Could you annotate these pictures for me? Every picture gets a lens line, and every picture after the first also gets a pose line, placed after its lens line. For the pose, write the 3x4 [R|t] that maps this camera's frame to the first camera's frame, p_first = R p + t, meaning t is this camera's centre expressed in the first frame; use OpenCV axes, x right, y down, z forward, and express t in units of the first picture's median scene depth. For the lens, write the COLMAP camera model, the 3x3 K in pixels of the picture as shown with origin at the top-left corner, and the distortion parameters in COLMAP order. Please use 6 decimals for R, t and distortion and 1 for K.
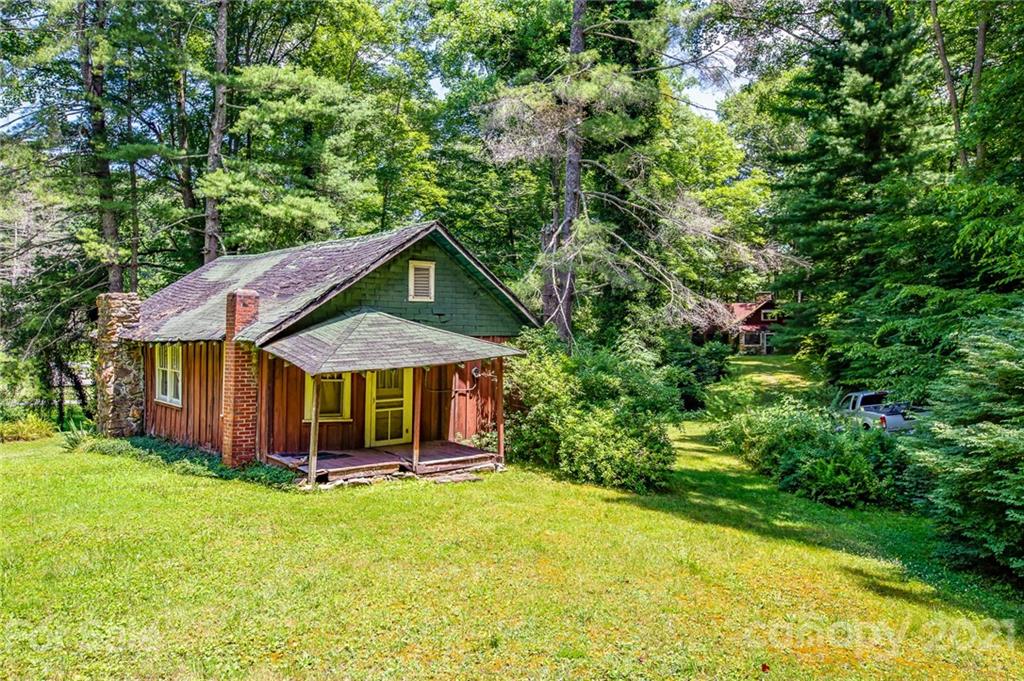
lens RADIAL K [[770.1, 0, 501.9], [0, 770.1, 335.0], [0, 0, 1]] dist [-0.010861, -0.002719]
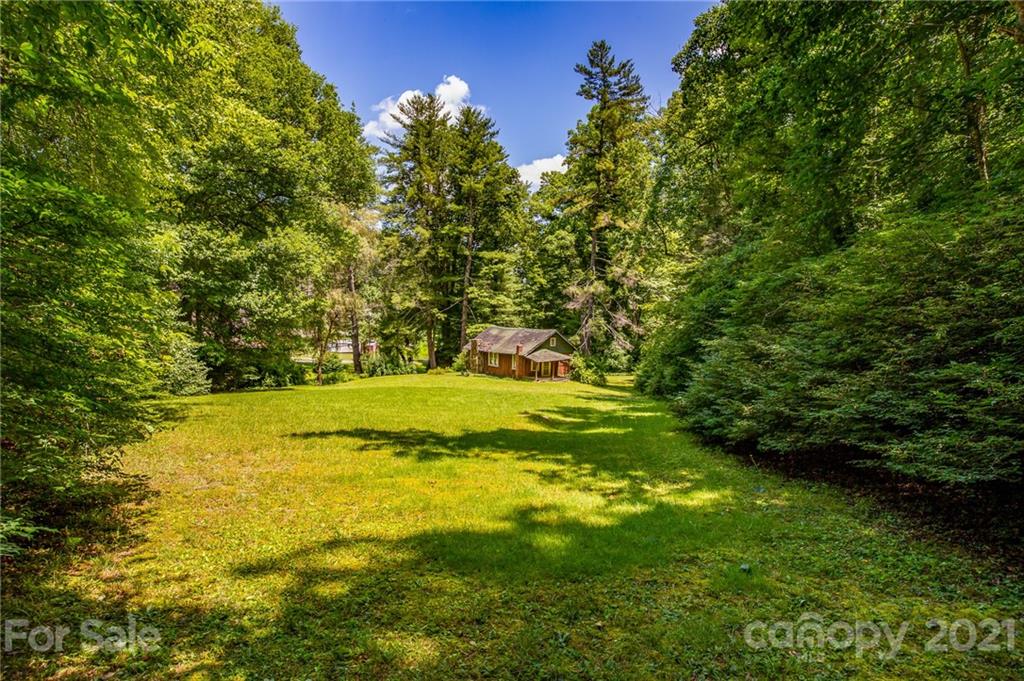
lens RADIAL K [[610.3, 0, 507.1], [0, 610.3, 344.2], [0, 0, 1]] dist [-0.000002, -0.000040]
pose [[0.995537, 0.020406, -0.092144, -0.036321], [-0.015523, 0.998452, 0.053401, -0.241148], [0.093092, -0.051733, 0.994313, -2.646140]]
